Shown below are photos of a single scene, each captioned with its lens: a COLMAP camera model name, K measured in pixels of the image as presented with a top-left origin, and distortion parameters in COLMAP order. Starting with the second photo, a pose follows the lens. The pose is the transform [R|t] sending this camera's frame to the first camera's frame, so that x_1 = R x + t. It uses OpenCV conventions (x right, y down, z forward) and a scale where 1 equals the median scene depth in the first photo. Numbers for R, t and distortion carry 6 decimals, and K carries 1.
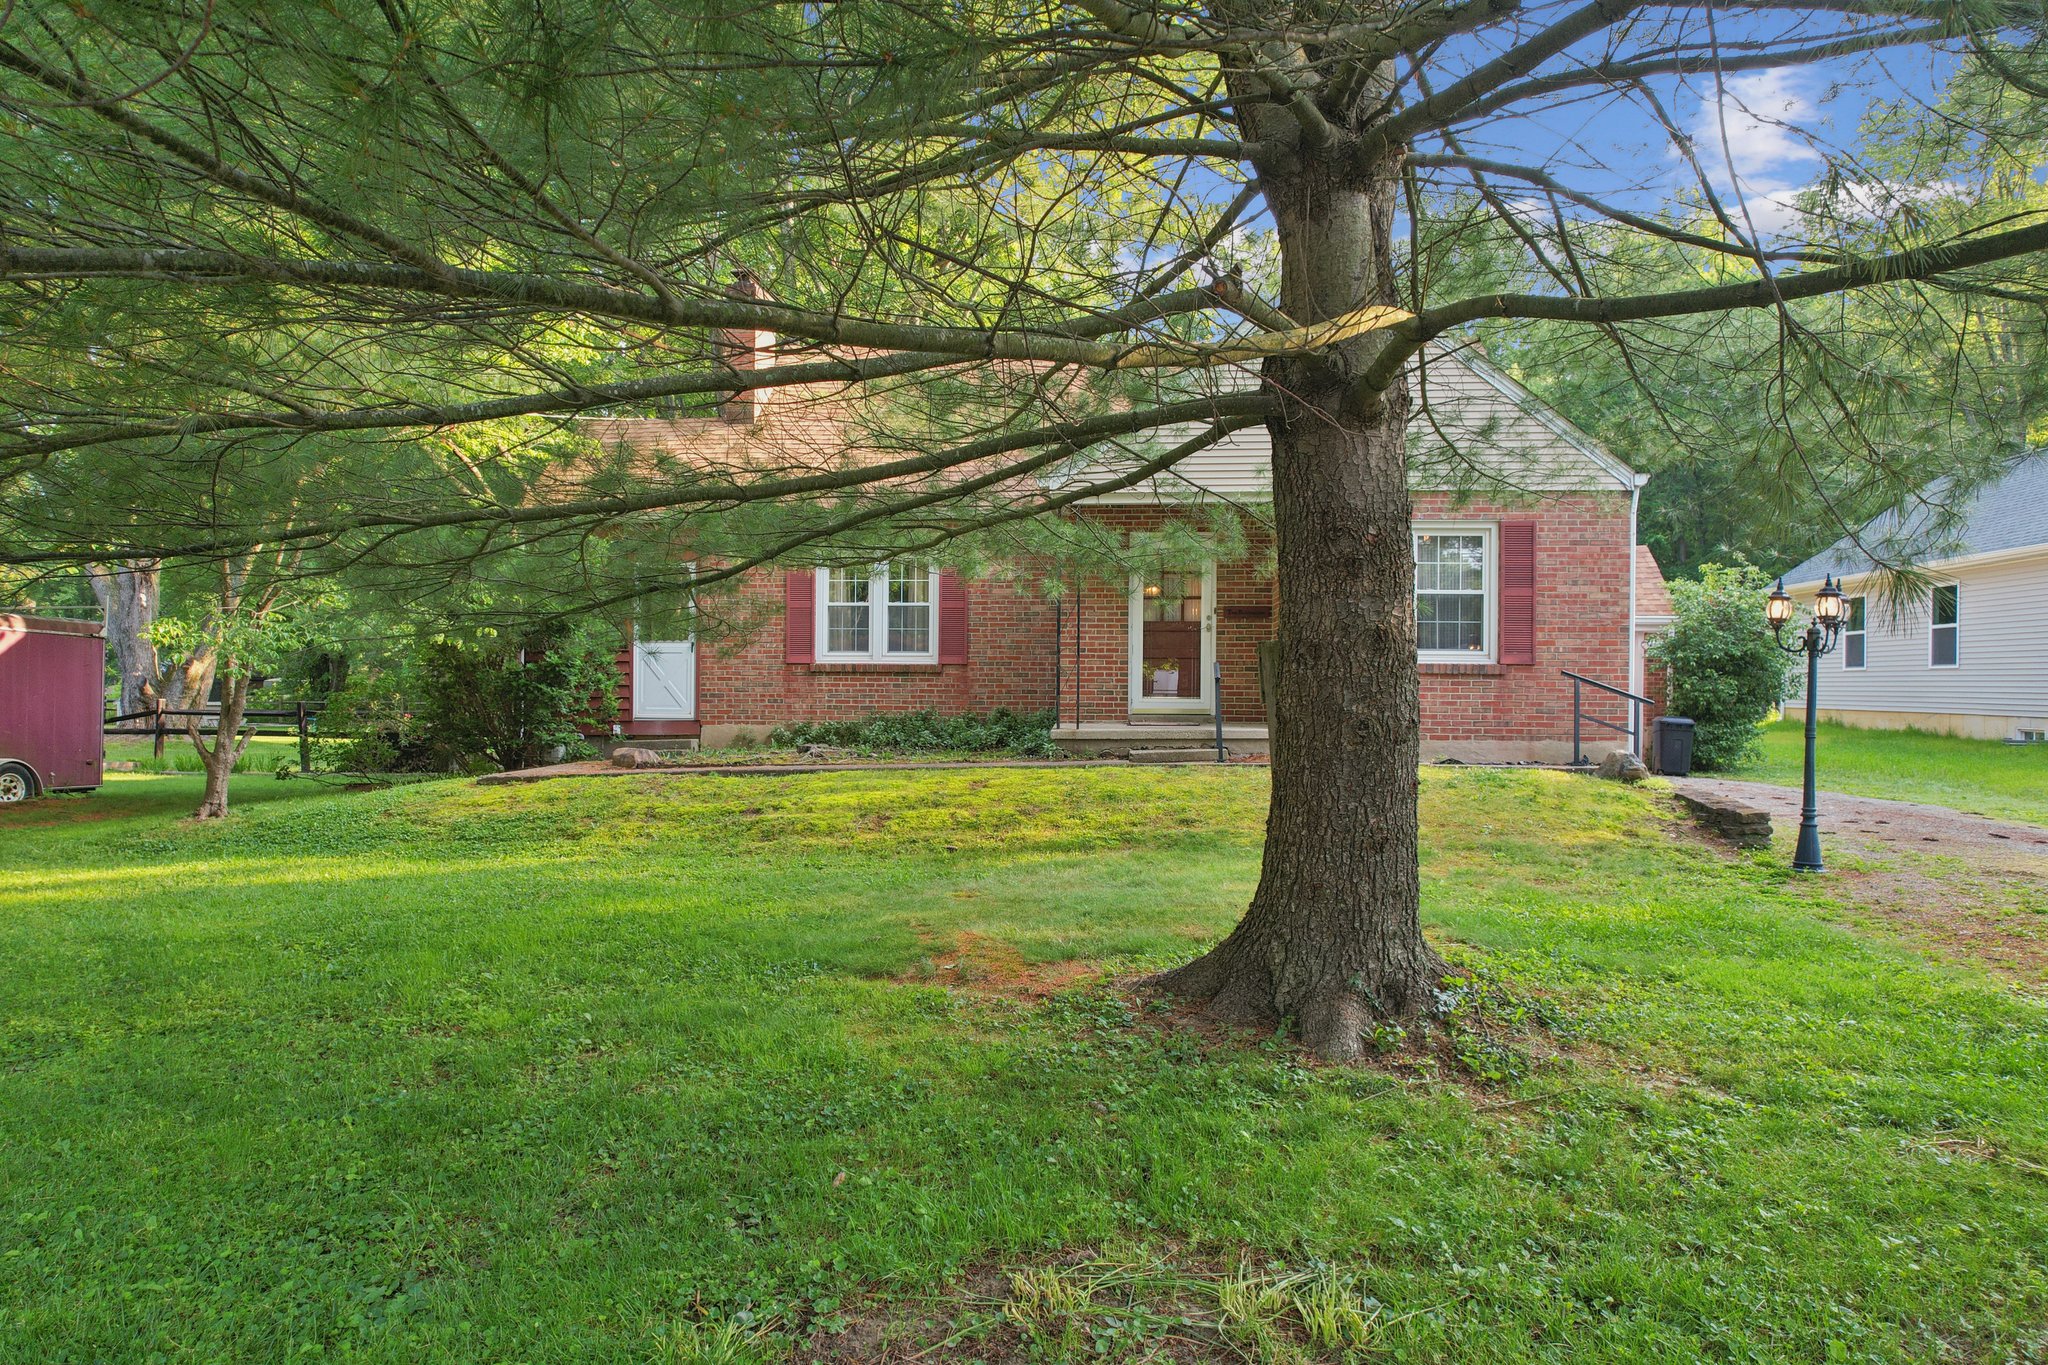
lens RADIAL K [[1314.4, 0, 1024.0], [0, 1314.4, 682.5], [0, 0, 1]] dist [-0.006962, -0.000460]
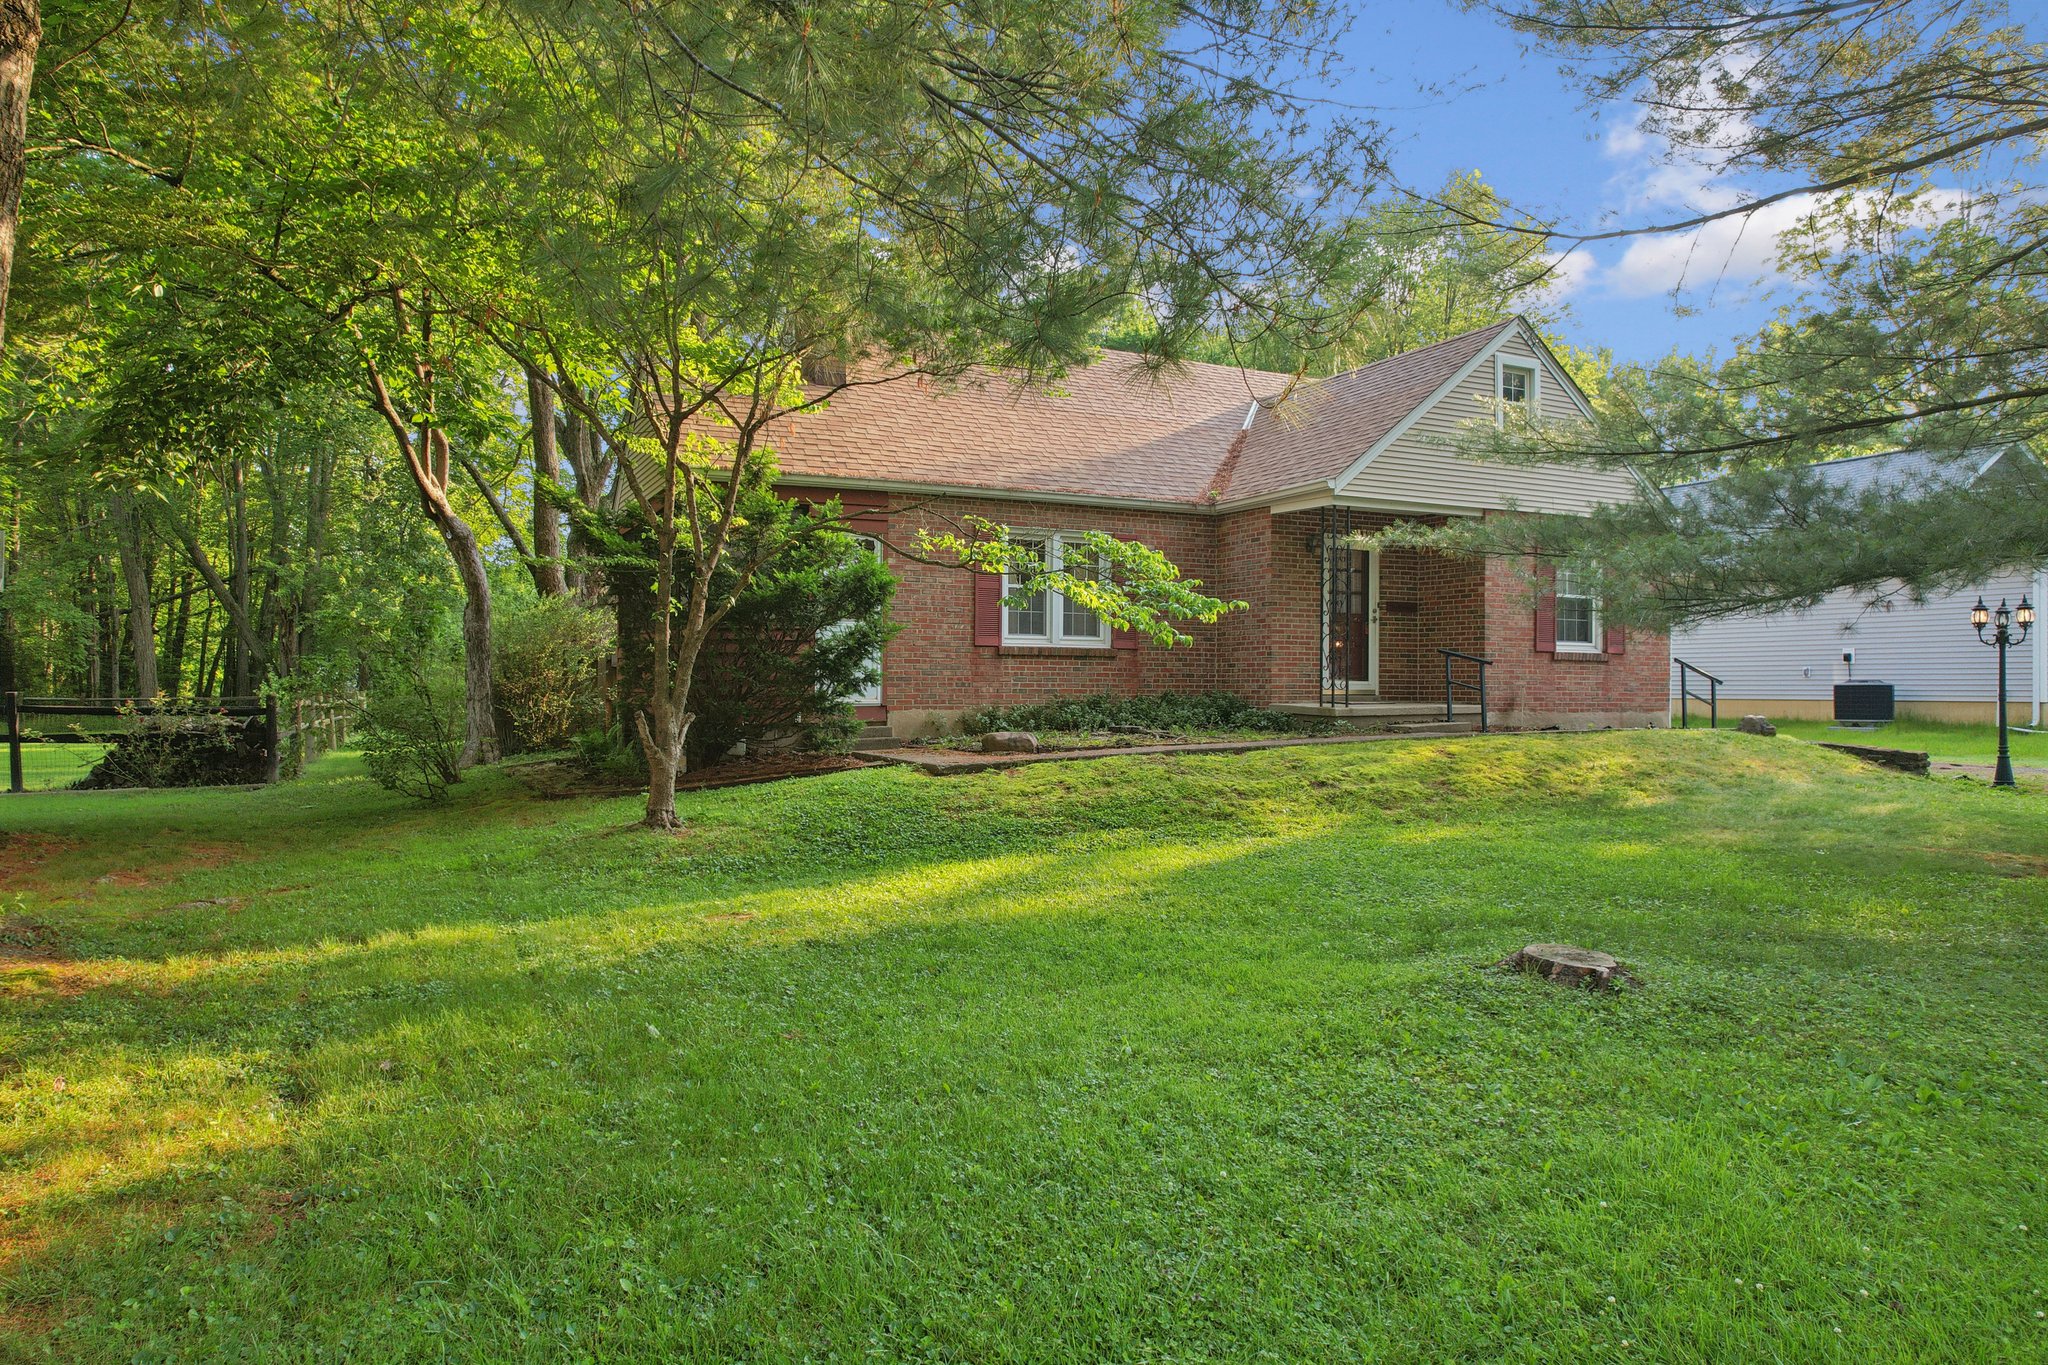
lens RADIAL K [[1314.4, 0, 1024.0], [0, 1314.4, 682.5], [0, 0, 1]] dist [-0.006962, -0.000460]
pose [[0.879770, -0.004134, 0.475382, -0.616208], [-0.003020, 0.999893, 0.014283, -0.001654], [-0.475390, -0.014002, 0.879664, 0.122747]]
